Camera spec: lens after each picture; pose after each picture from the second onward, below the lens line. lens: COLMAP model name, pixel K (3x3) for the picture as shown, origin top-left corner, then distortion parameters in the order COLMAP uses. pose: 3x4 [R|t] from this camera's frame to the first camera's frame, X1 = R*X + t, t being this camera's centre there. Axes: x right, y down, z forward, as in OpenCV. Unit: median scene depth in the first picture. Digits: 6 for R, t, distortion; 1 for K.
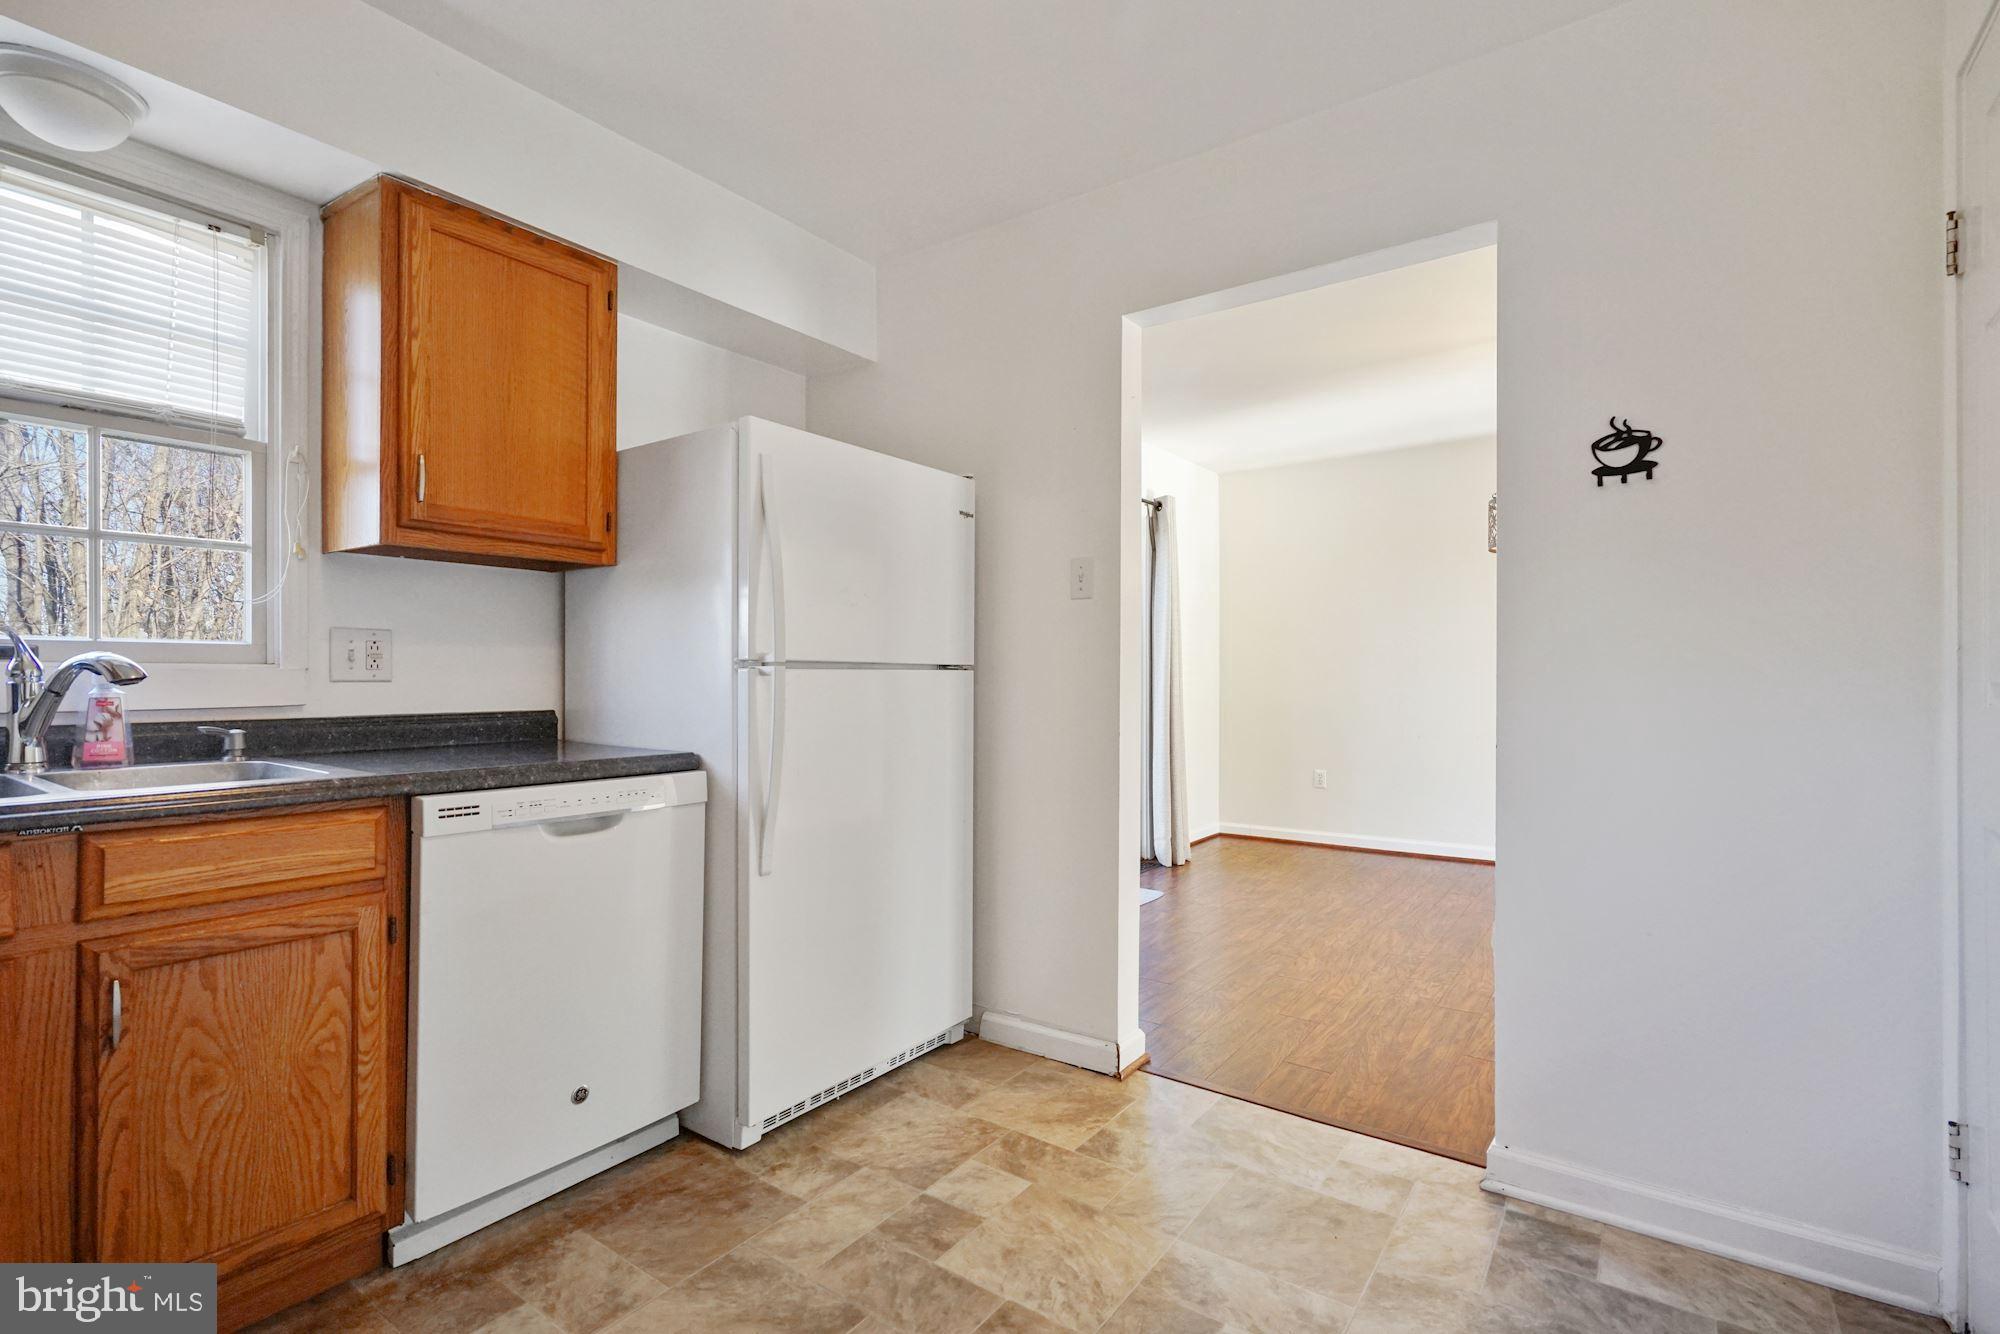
lens RADIAL K [[912.1, 0, 1000.0], [0, 912.1, 667.0], [0, 0, 1]] dist [-0.050547, 0.000039]
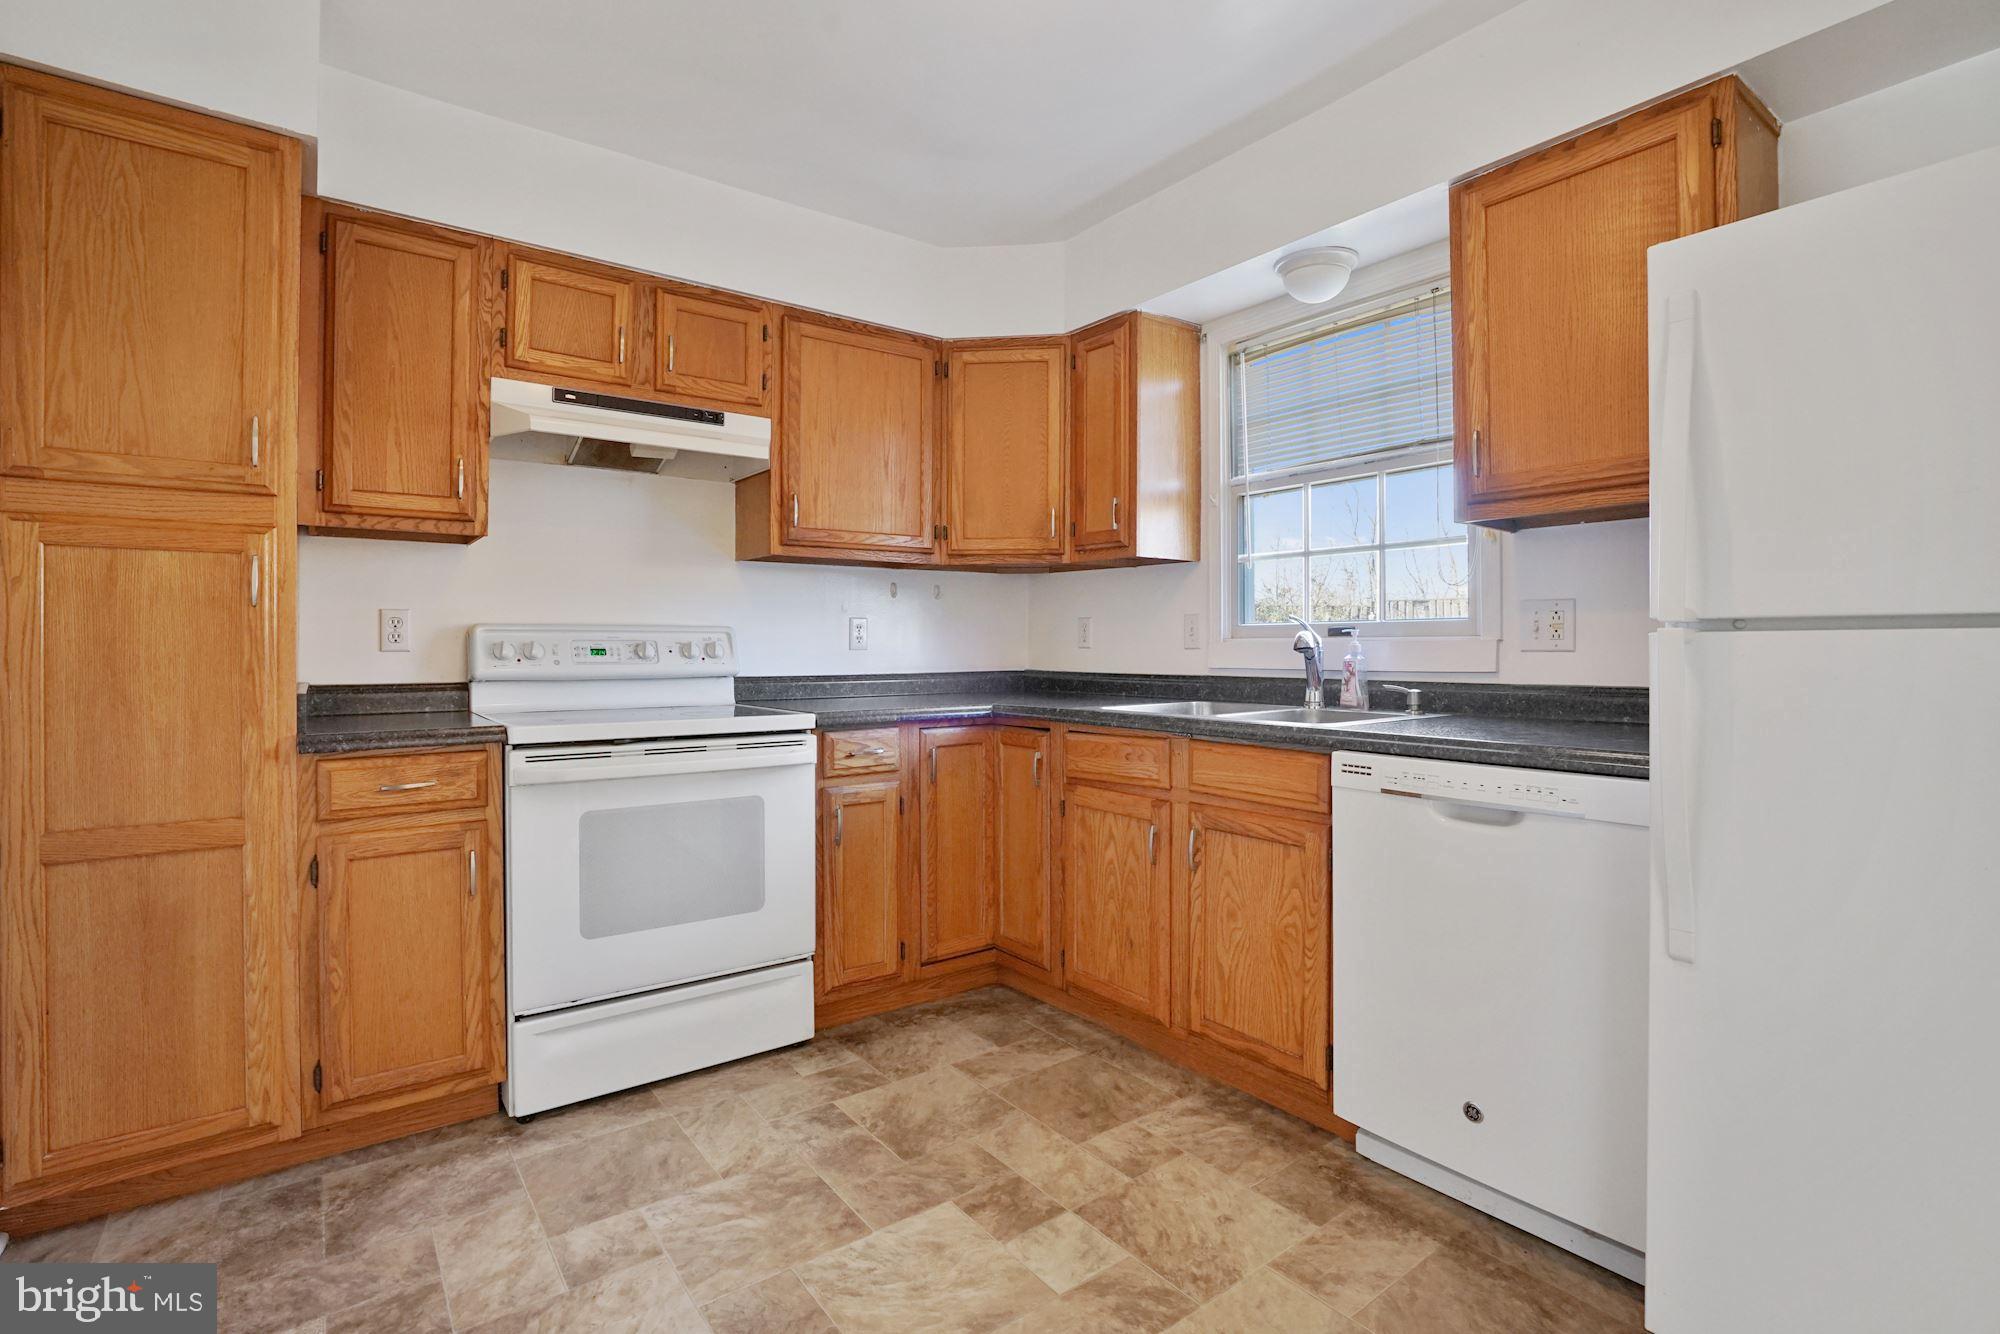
lens RADIAL K [[907.5, 0, 971.2], [0, 907.5, 658.1], [0, 0, 1]] dist [-0.002335, -0.000055]
pose [[-0.323792, 0.009566, -0.946080, 0.738445], [0.017457, 0.999839, 0.004135, 0.012191], [0.945967, -0.015177, -0.323907, 1.090787]]
